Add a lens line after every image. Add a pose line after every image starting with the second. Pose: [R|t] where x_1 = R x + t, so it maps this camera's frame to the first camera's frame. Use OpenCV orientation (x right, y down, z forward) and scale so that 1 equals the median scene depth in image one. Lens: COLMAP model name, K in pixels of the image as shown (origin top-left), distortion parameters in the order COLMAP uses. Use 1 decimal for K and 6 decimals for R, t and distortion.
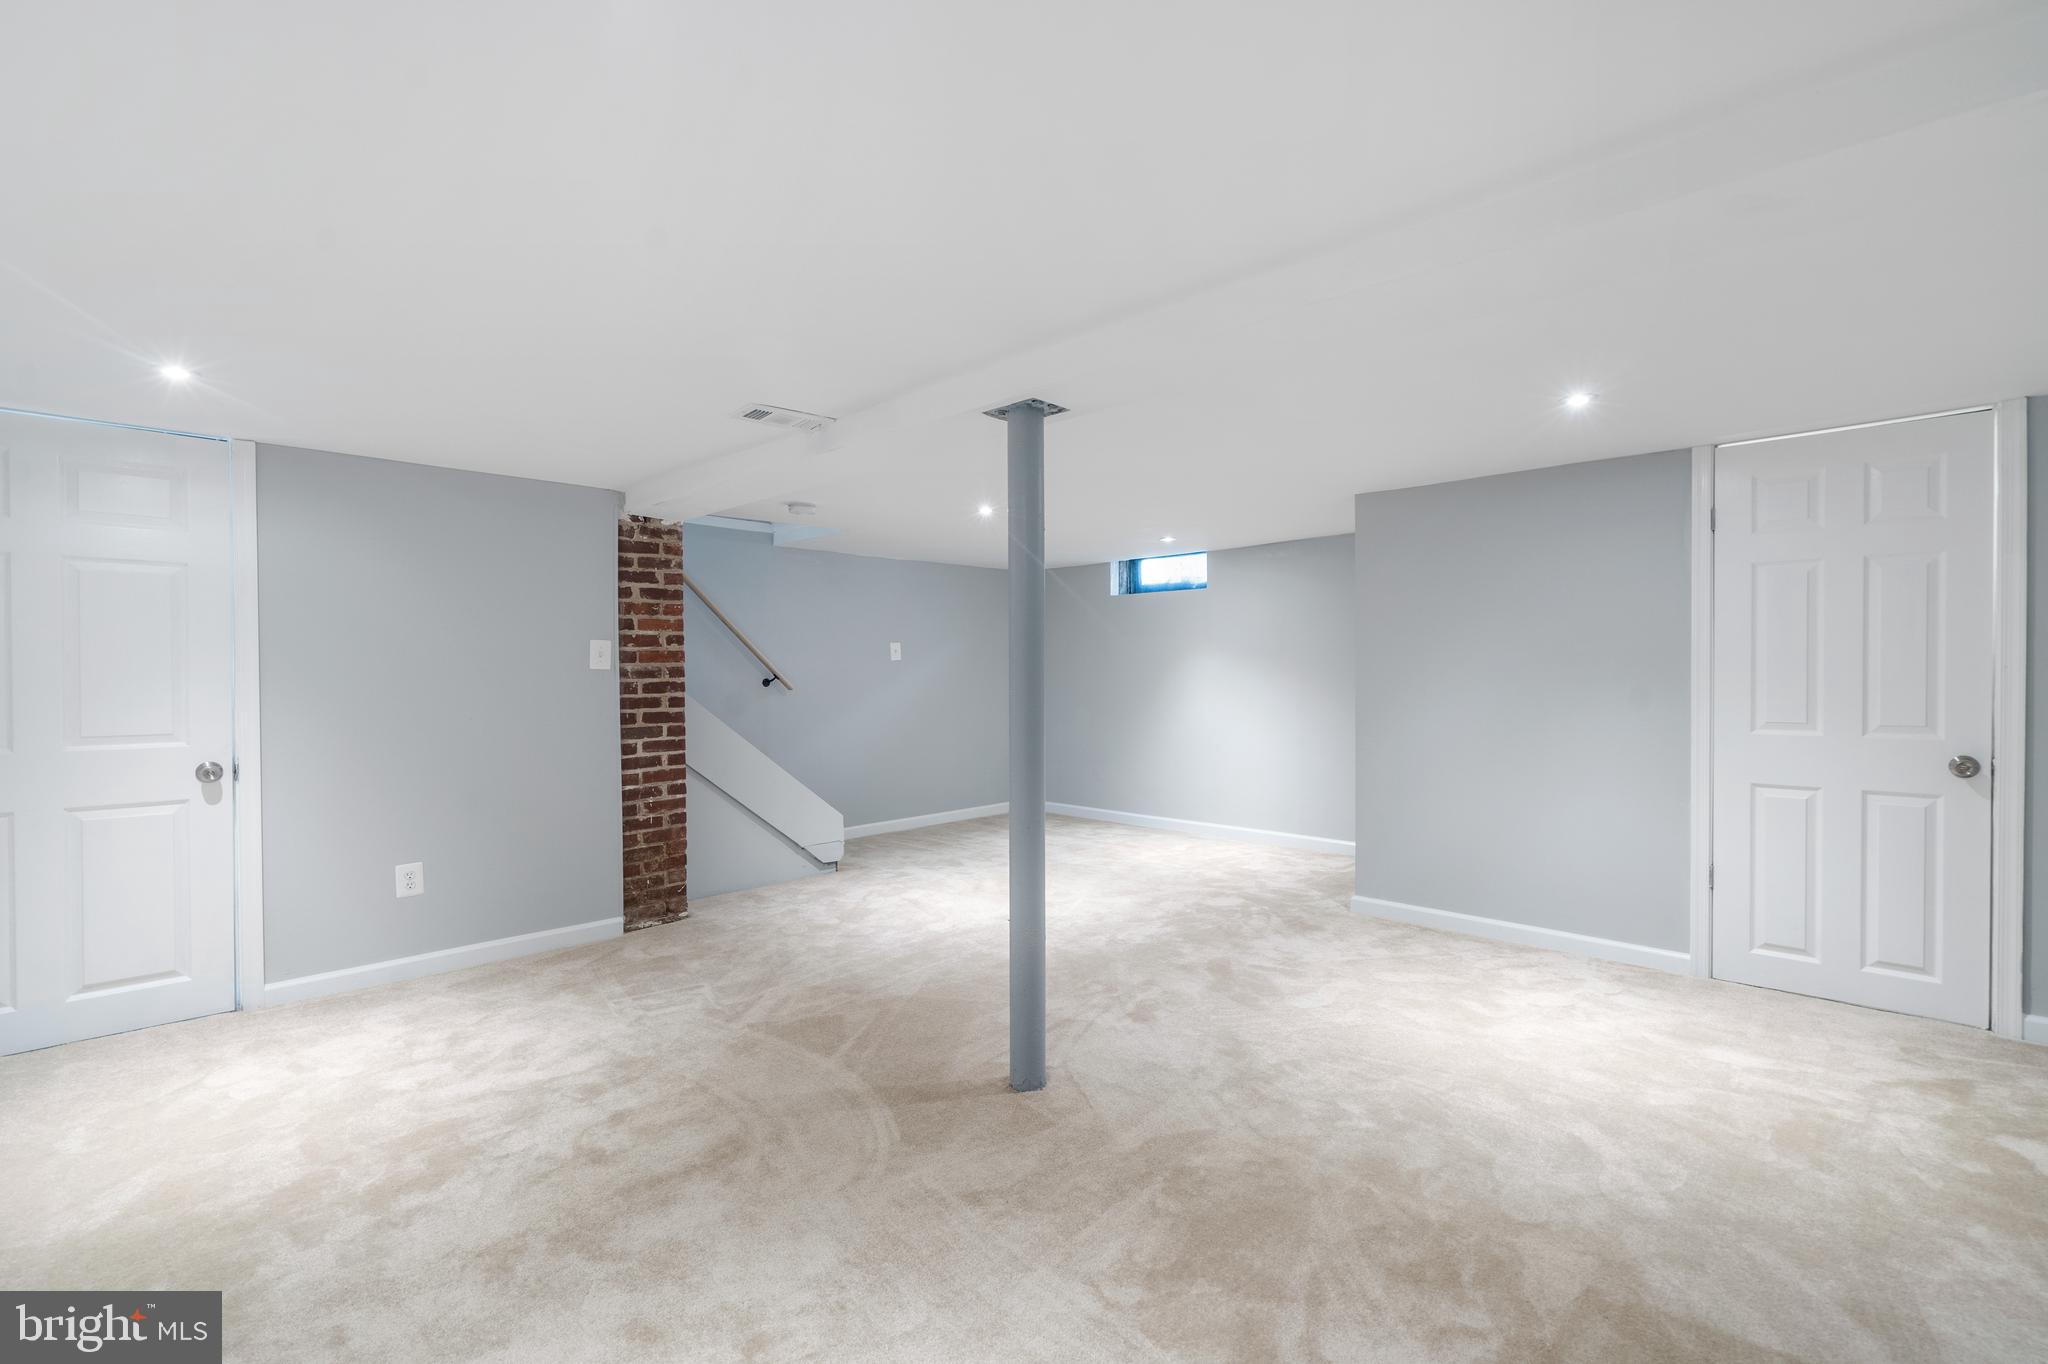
lens RADIAL K [[942.1, 0, 1051.9], [0, 942.1, 685.9], [0, 0, 1]] dist [-0.004642, 0.001988]
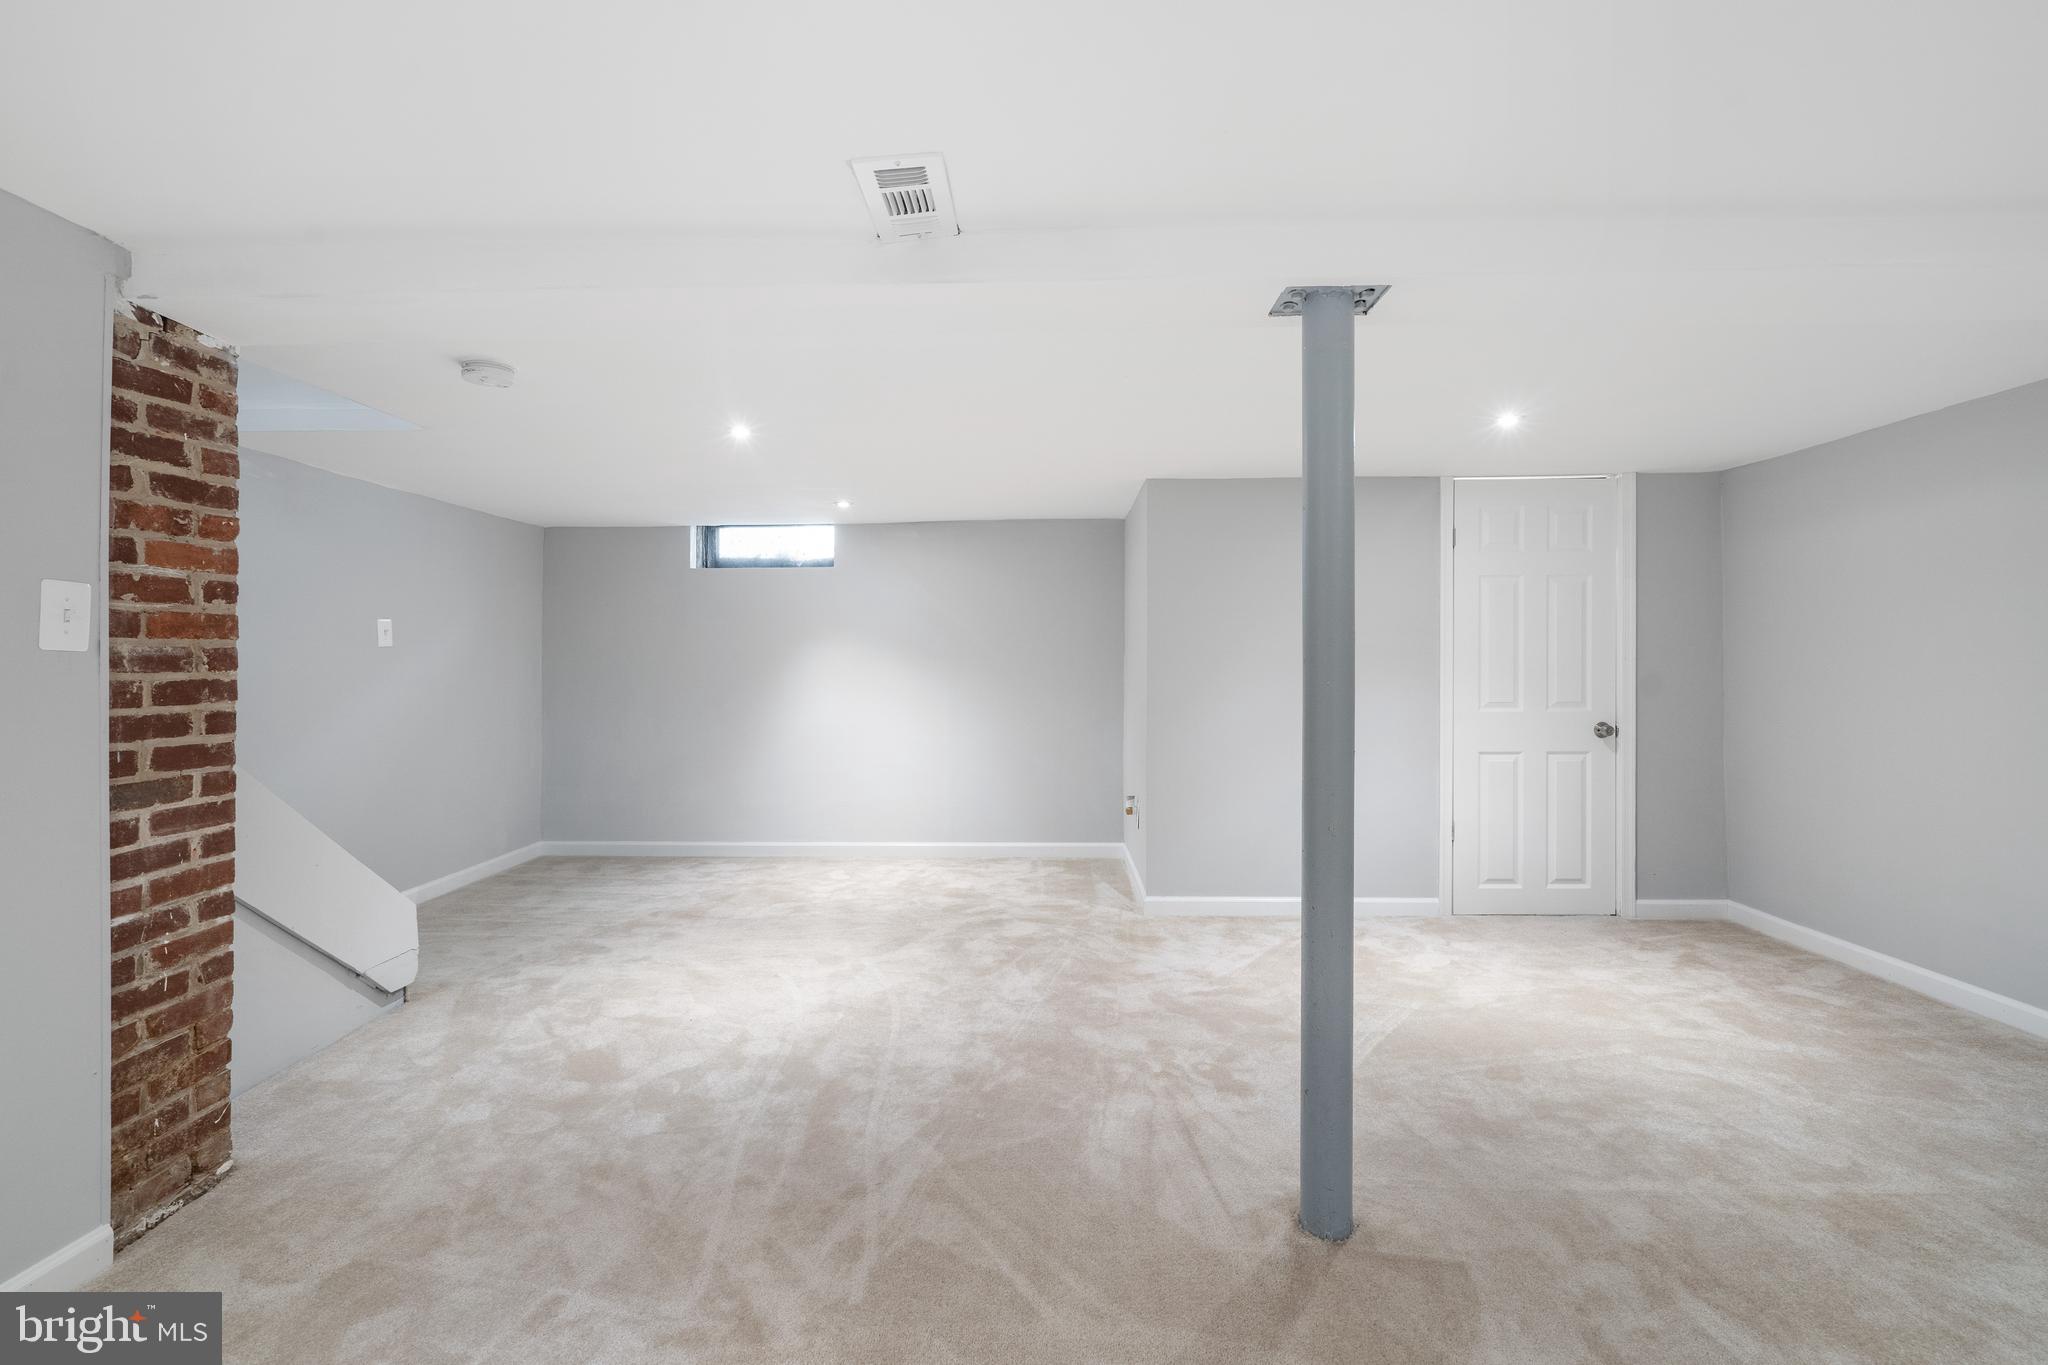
lens RADIAL K [[942.1, 0, 1021.8], [0, 942.1, 664.9], [0, 0, 1]] dist [-0.004642, 0.001988]
pose [[0.738815, 0.001613, 0.673906, -0.427408], [0.012154, 0.999803, -0.015717, 0.000502], [-0.673799, 0.019802, 0.738650, 0.383176]]
